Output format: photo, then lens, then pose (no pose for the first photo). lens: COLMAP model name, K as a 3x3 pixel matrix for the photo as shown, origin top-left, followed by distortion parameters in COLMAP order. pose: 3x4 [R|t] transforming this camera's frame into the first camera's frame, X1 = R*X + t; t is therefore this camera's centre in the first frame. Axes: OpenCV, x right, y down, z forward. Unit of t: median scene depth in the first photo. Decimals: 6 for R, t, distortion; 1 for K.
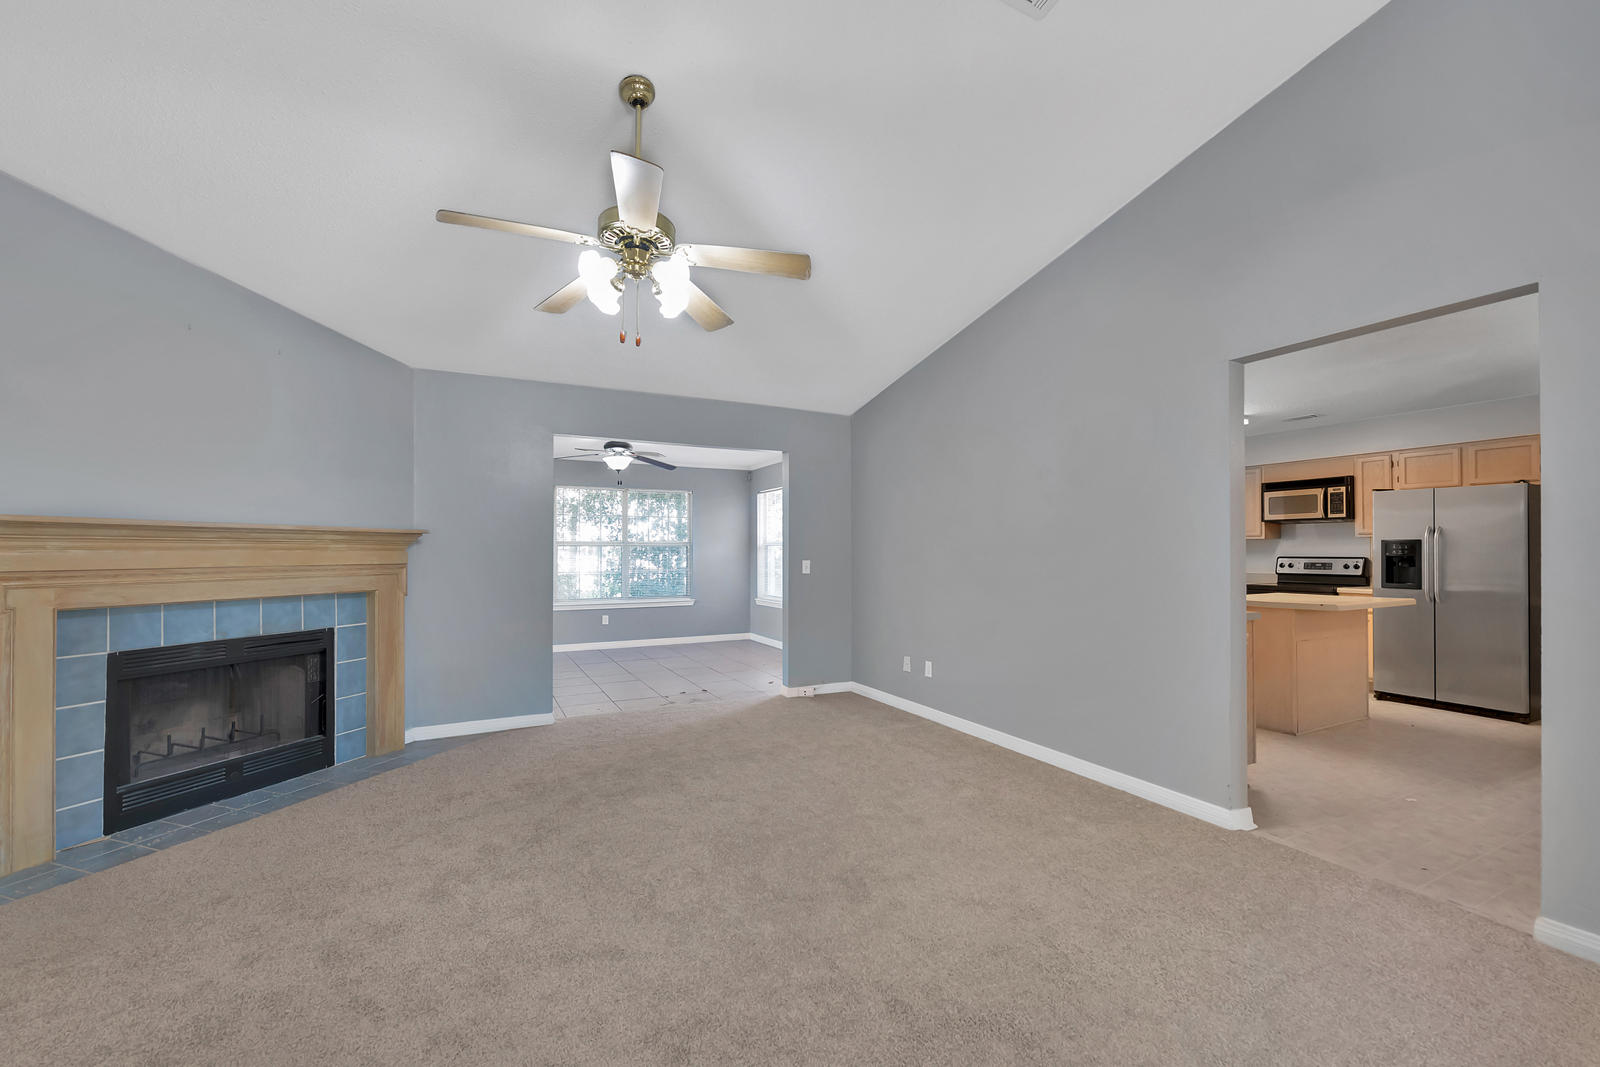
lens RADIAL K [[650.0, 0, 805.9], [0, 650.0, 543.7], [0, 0, 1]] dist [0.000920, -0.003585]
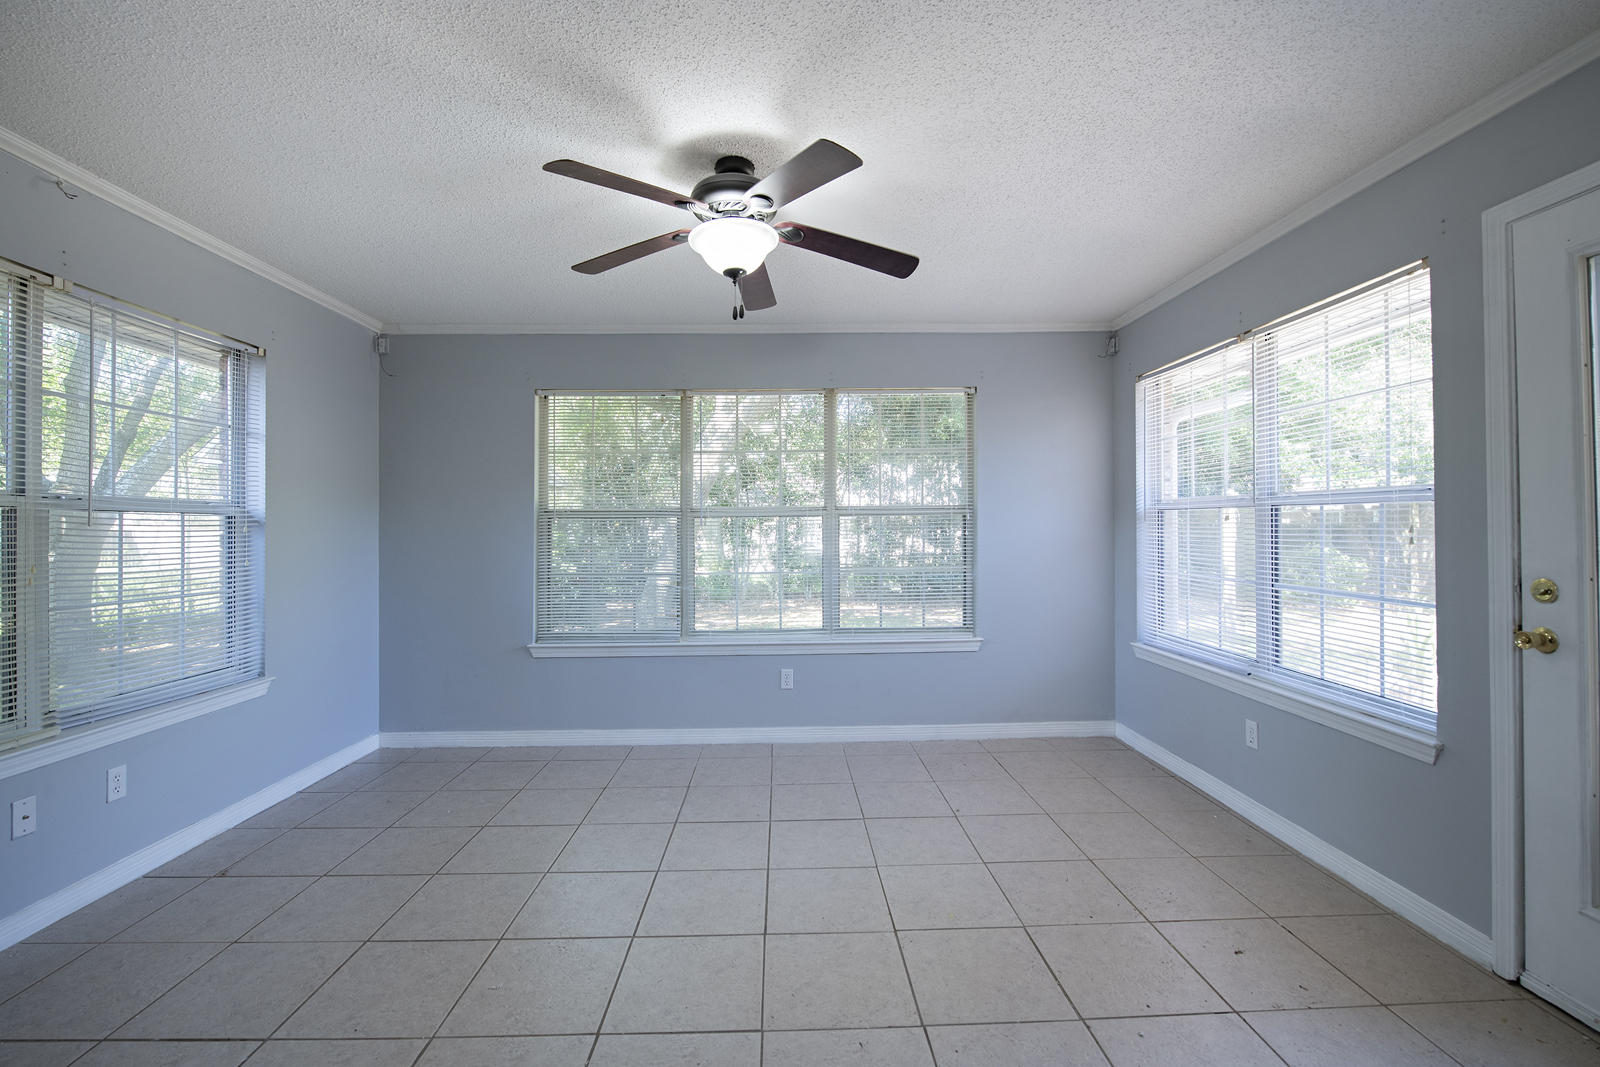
lens RADIAL K [[695.7, 0, 803.2], [0, 695.7, 518.2], [0, 0, 1]] dist [-0.024839, -0.000117]
pose [[0.908980, -0.006034, -0.416795, -0.201085], [0.006401, 0.999979, -0.000517, 0.015946], [0.416790, -0.002198, 0.909000, 1.247830]]
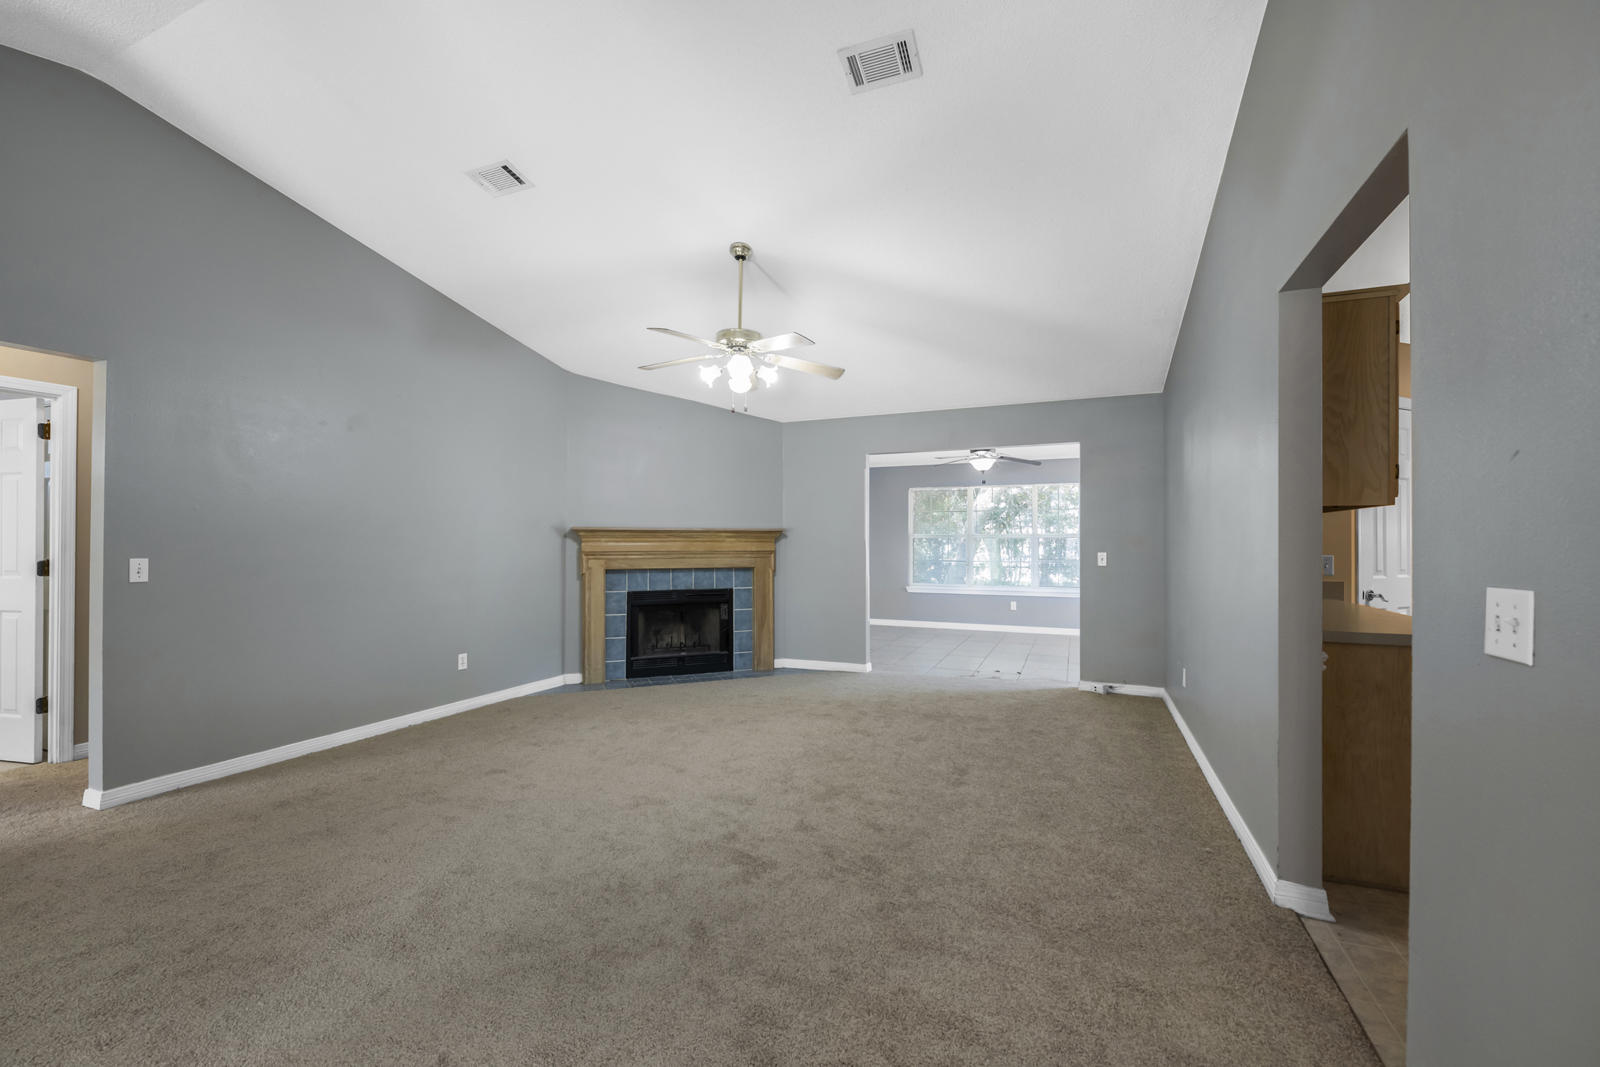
lens RADIAL K [[640.2, 0, 803.3], [0, 640.2, 537.2], [0, 0, 1]] dist [-0.000540, -0.000431]
pose [[0.655497, -0.006369, -0.755171, 0.620128], [0.008593, 0.999963, -0.000975, 0.000626], [0.755149, -0.005850, 0.655527, 0.057076]]
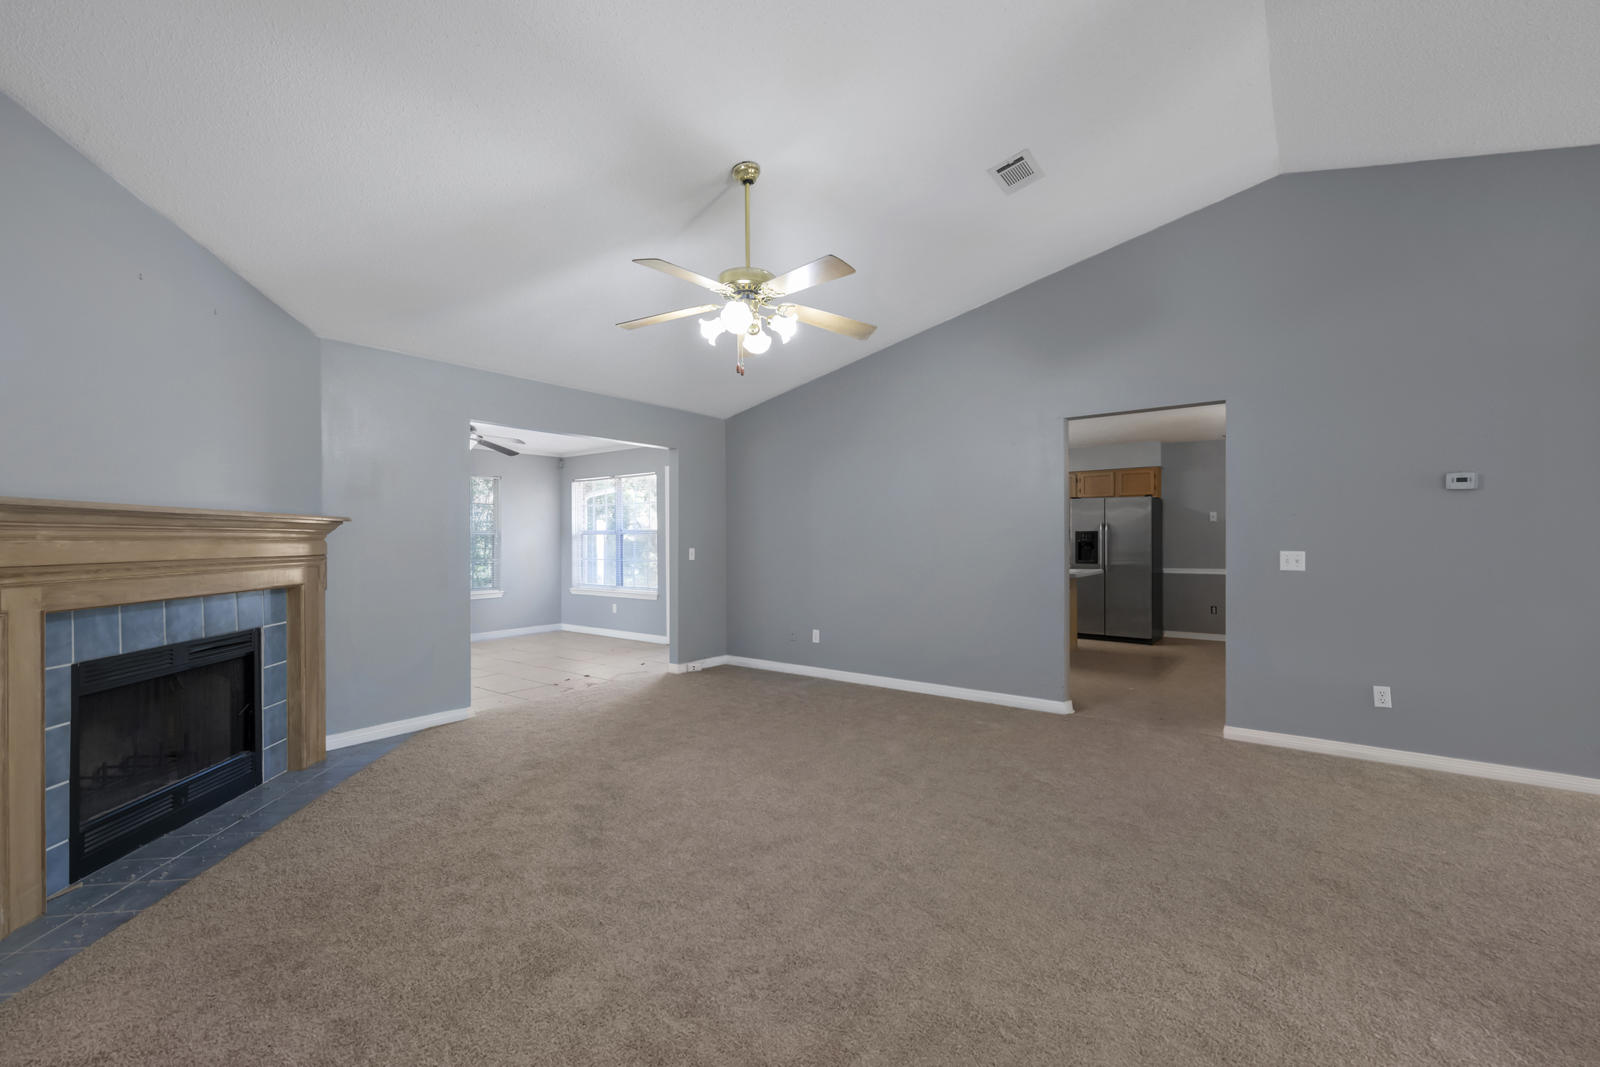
lens RADIAL K [[651.3, 0, 807.2], [0, 651.3, 537.9], [0, 0, 1]] dist [0.000338, -0.003852]
pose [[0.901711, -0.000941, 0.432338, -0.427965], [-0.002981, 0.999960, 0.008394, -0.002101], [-0.432329, -0.008858, 0.901673, -0.112222]]
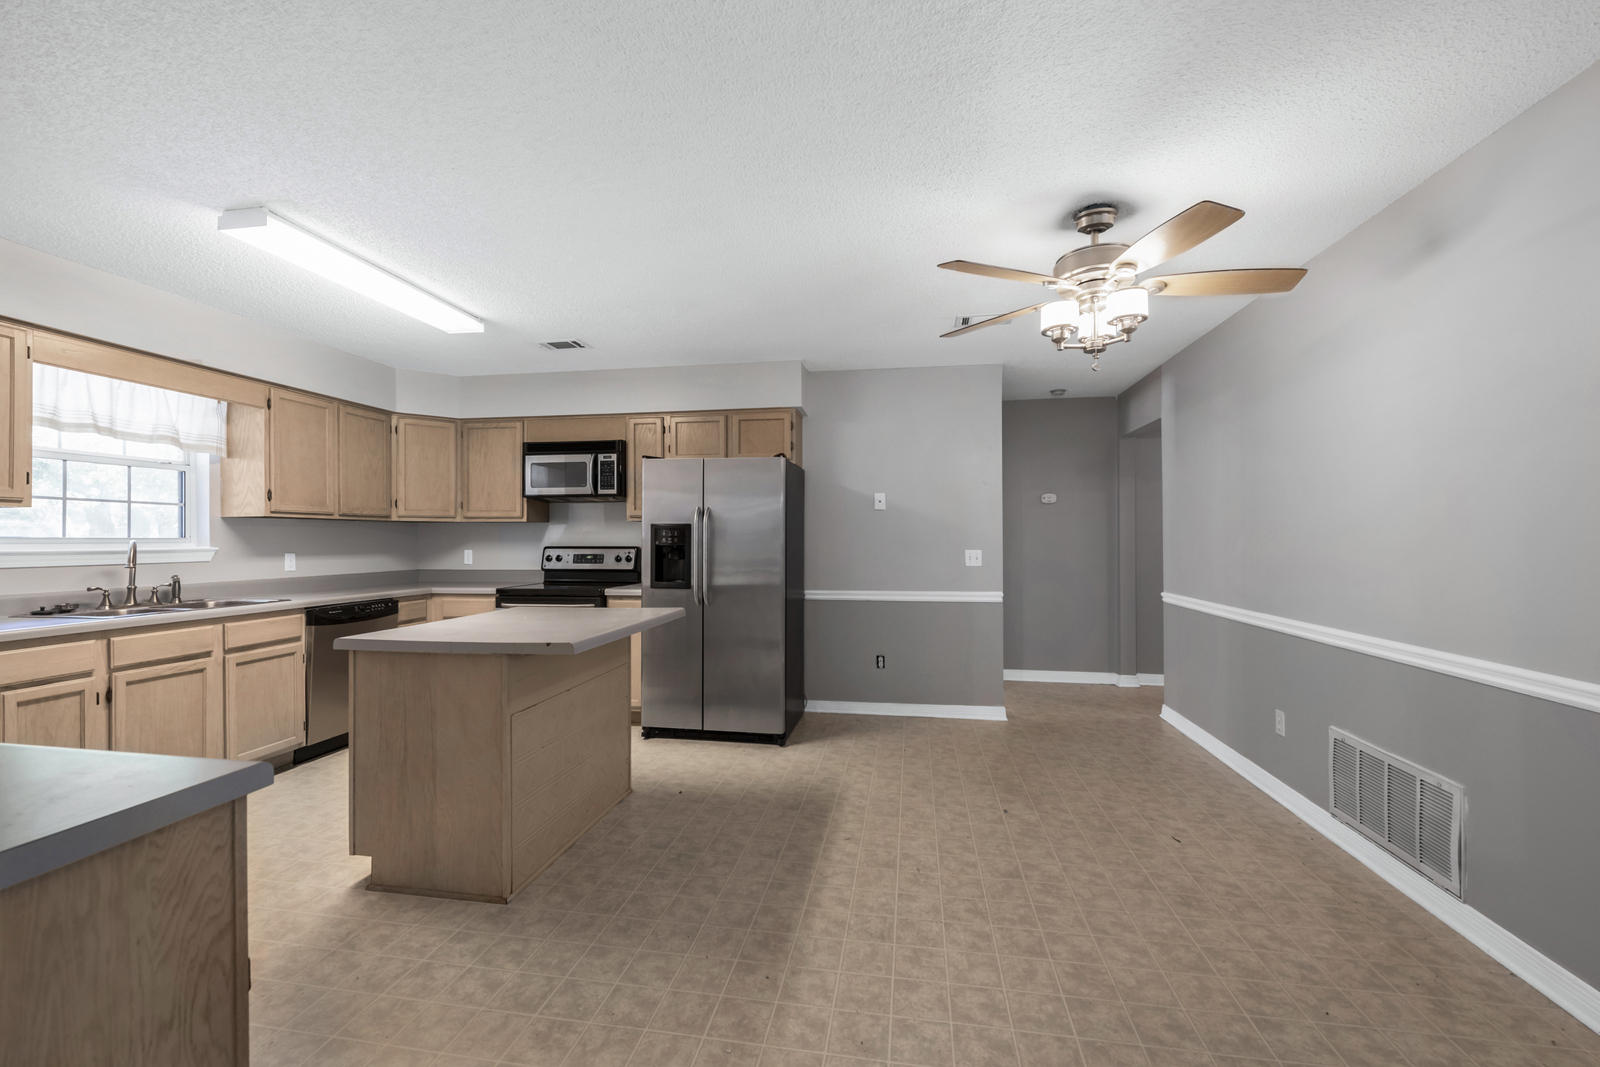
lens RADIAL K [[640.2, 0, 803.3], [0, 640.2, 537.2], [0, 0, 1]] dist [-0.000540, -0.000431]
pose [[0.590028, 0.001888, 0.807380, 0.532950], [-0.008264, 0.999959, 0.003702, 0.007254], [-0.807340, -0.008856, 0.590020, 0.571518]]
